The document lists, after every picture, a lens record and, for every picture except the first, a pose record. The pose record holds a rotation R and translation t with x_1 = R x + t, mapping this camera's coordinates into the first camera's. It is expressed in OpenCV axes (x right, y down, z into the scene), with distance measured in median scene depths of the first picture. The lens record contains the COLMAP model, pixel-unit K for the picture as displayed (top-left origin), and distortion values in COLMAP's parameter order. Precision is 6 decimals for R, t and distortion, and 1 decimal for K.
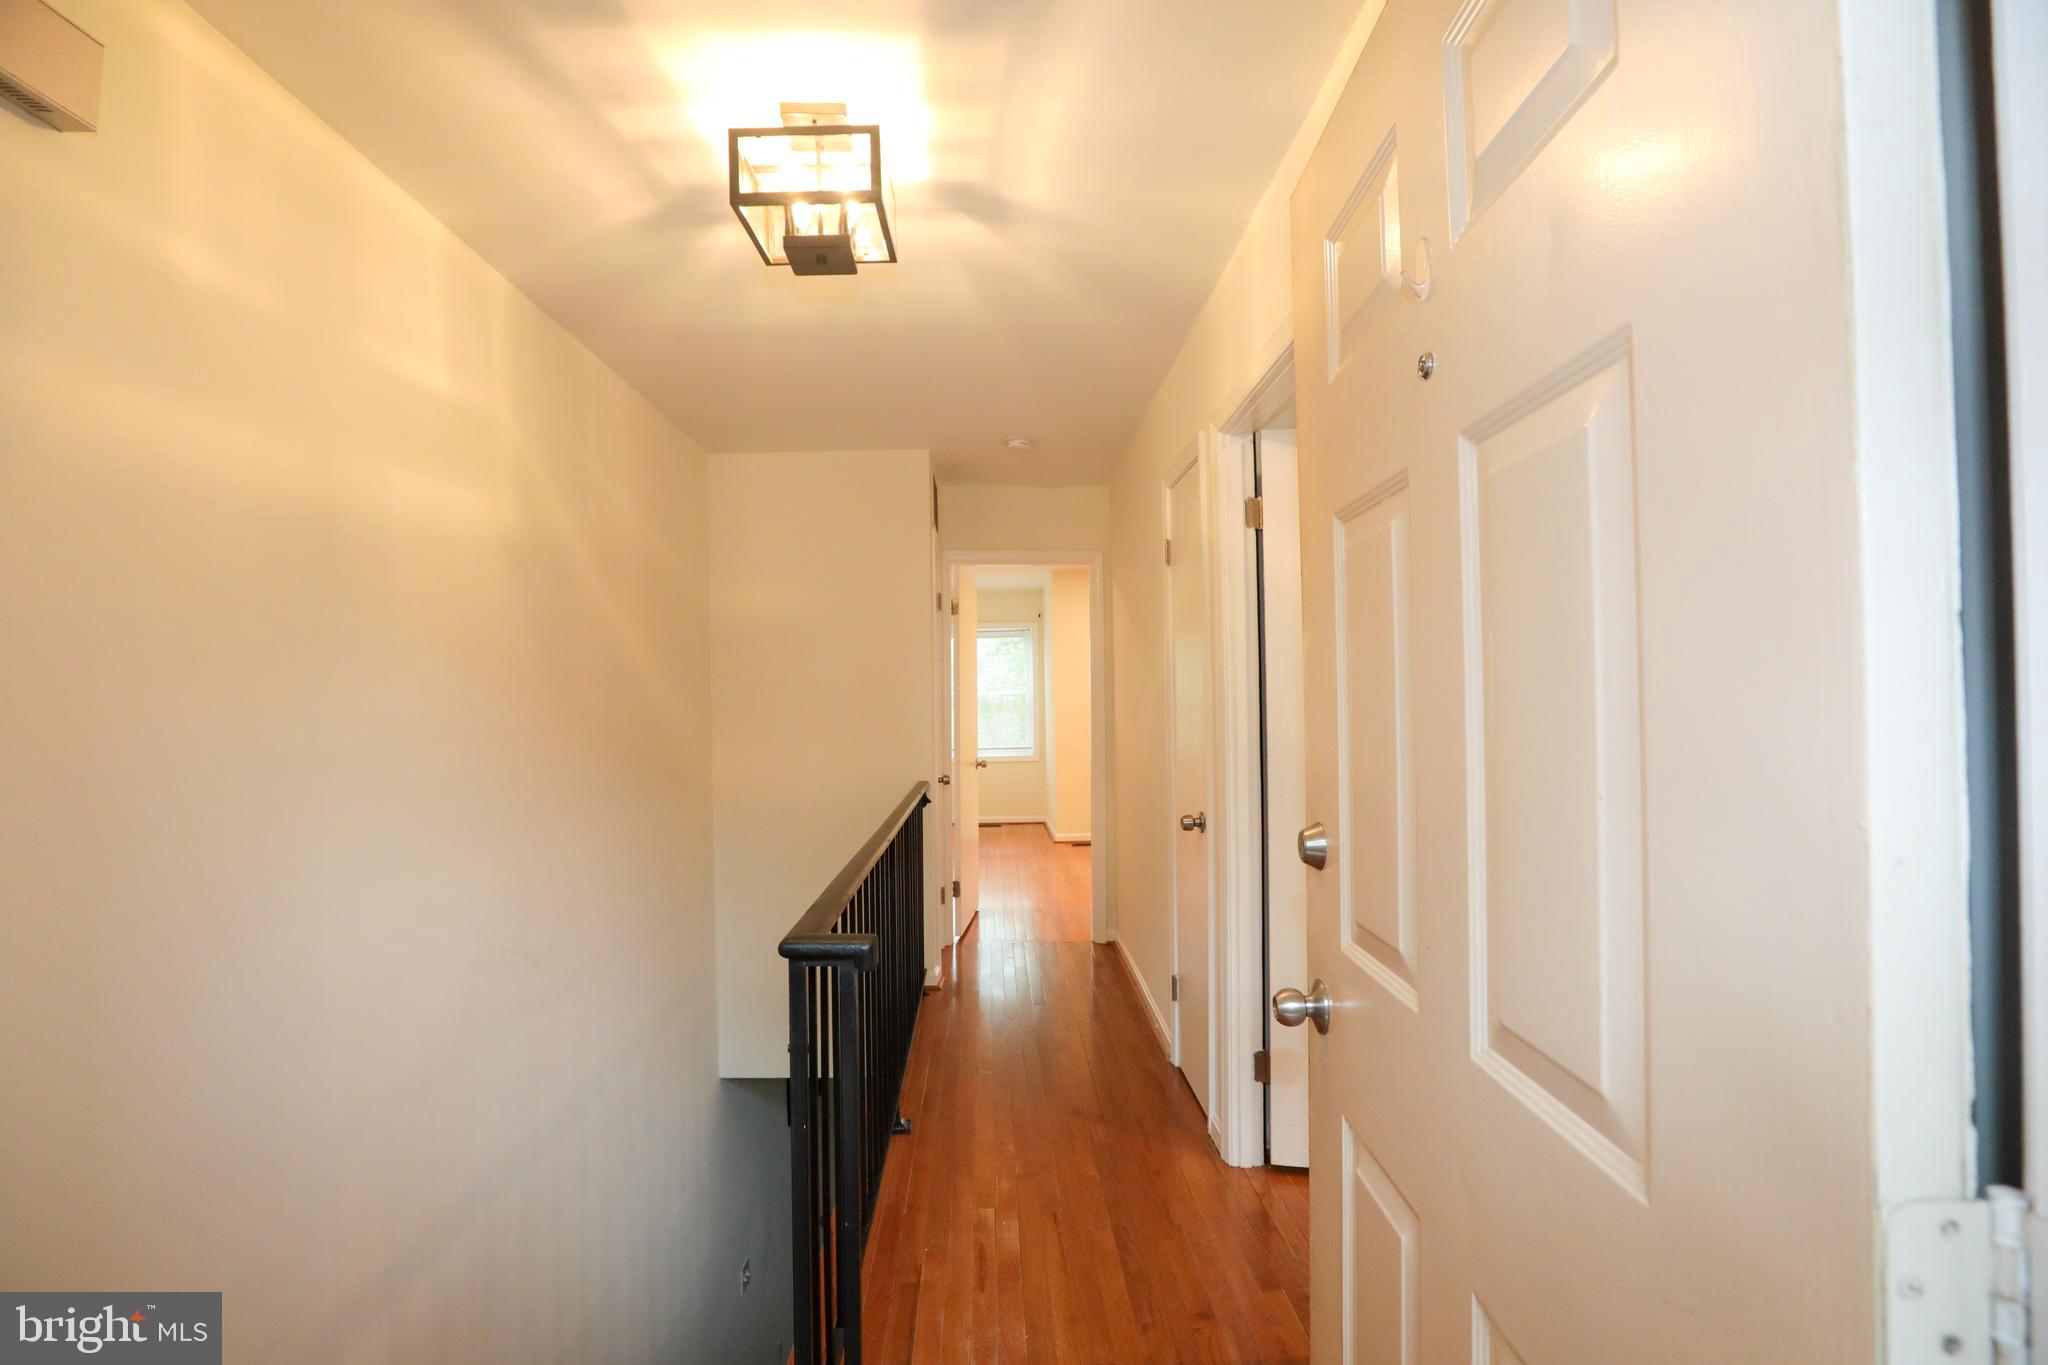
lens RADIAL K [[944.3, 0, 1024.0], [0, 944.3, 682.5], [0, 0, 1]] dist [-0.022253, -0.000182]
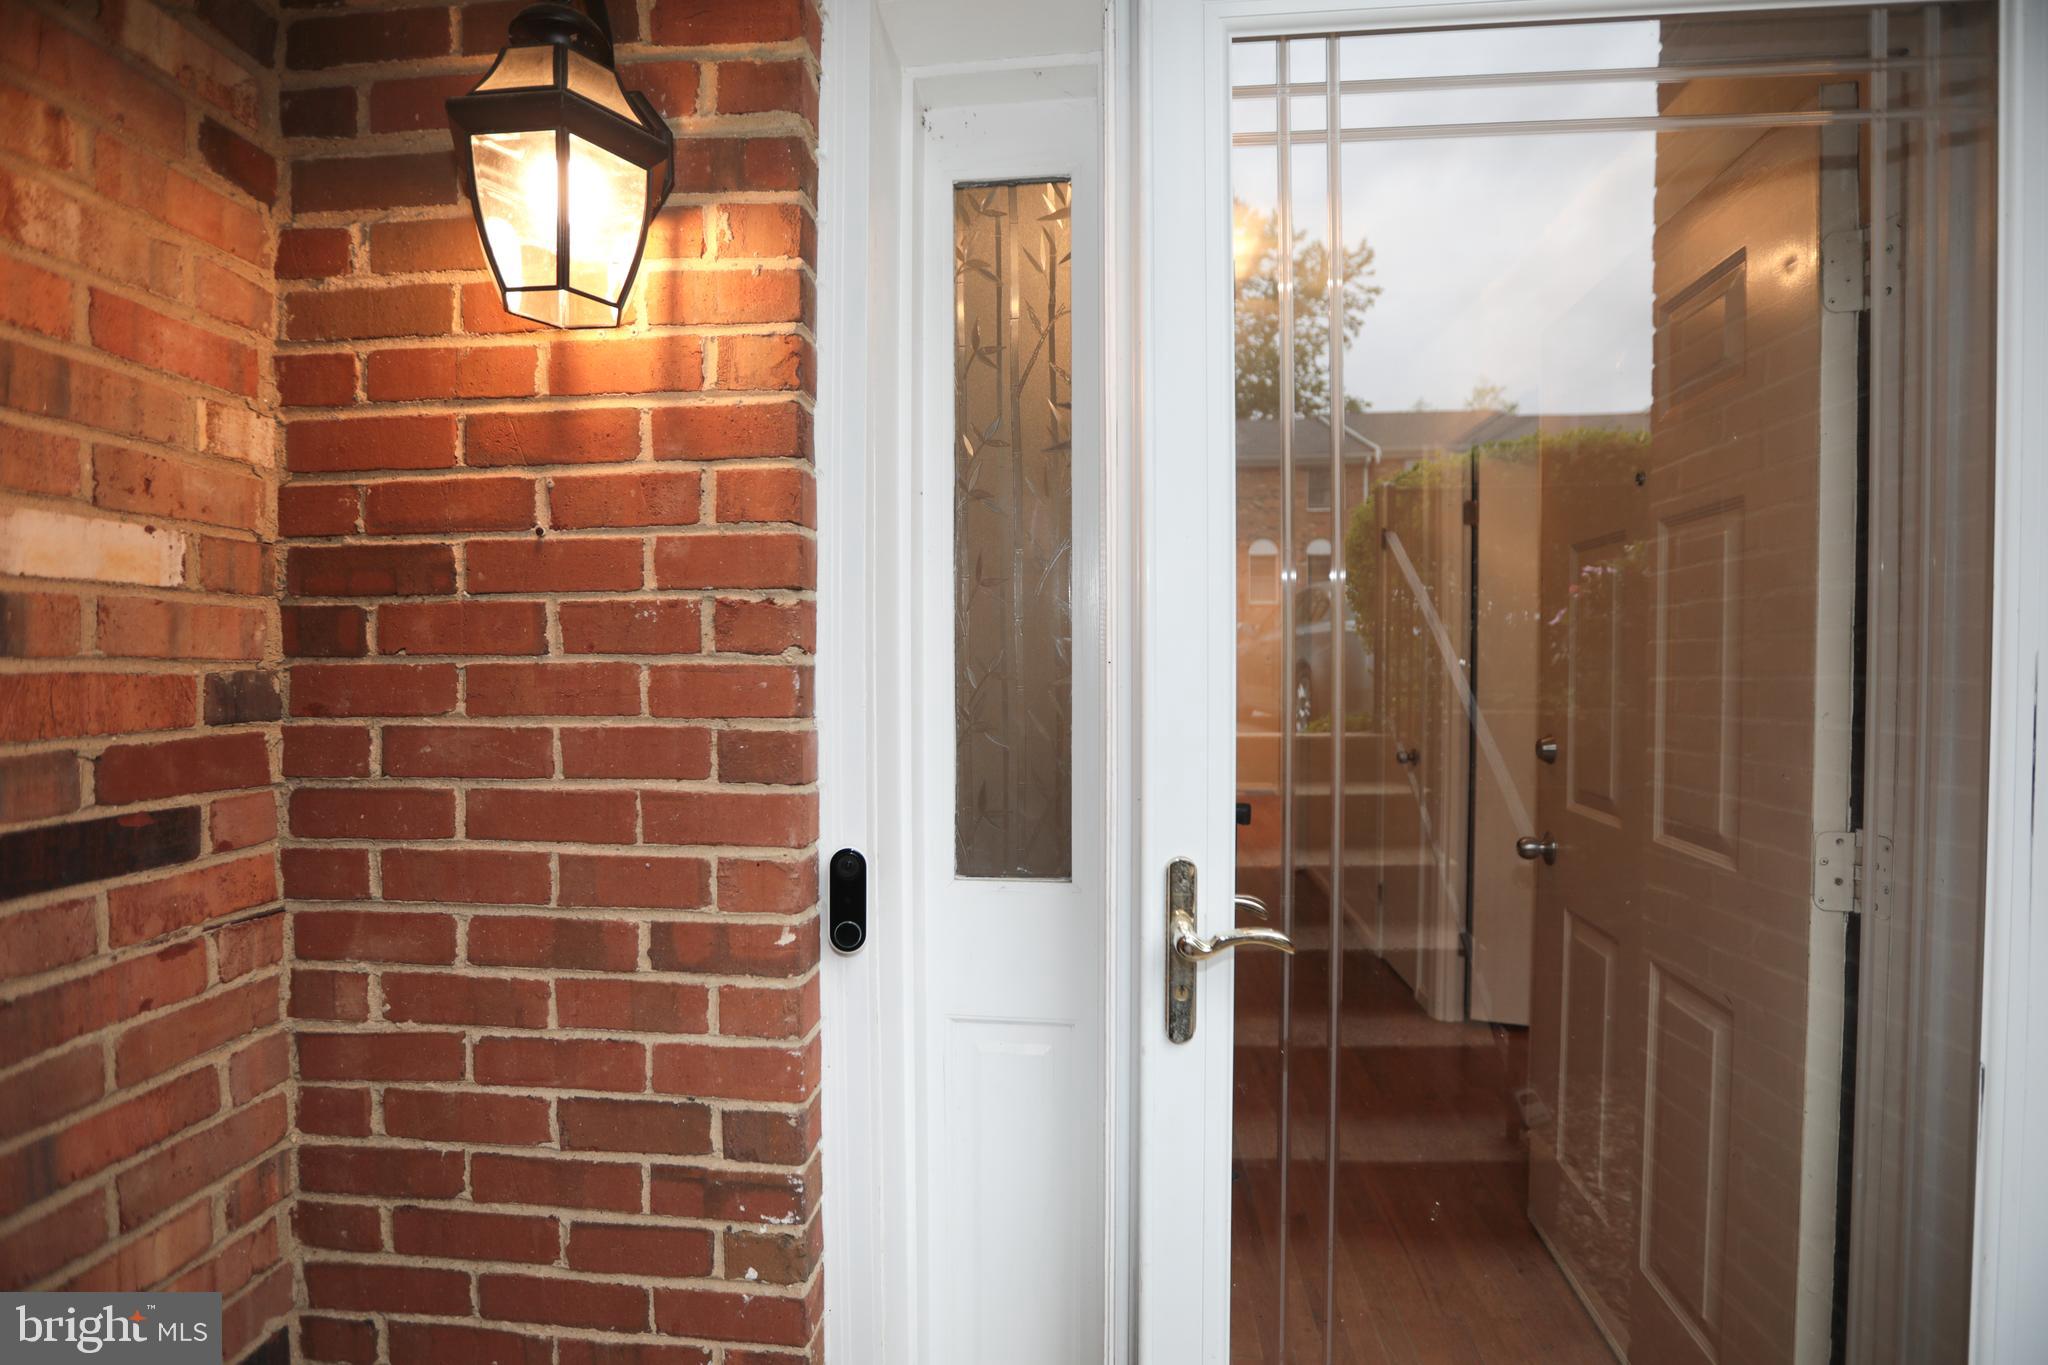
lens RADIAL K [[982.4, 0, 1024.0], [0, 982.4, 682.5], [0, 0, 1]] dist [0.000047, -0.000004]
pose [[0.993514, 0.016573, -0.112493, -0.494280], [-0.011589, 0.998928, 0.044822, -0.008179], [0.113115, -0.043228, 0.992641, -0.960883]]
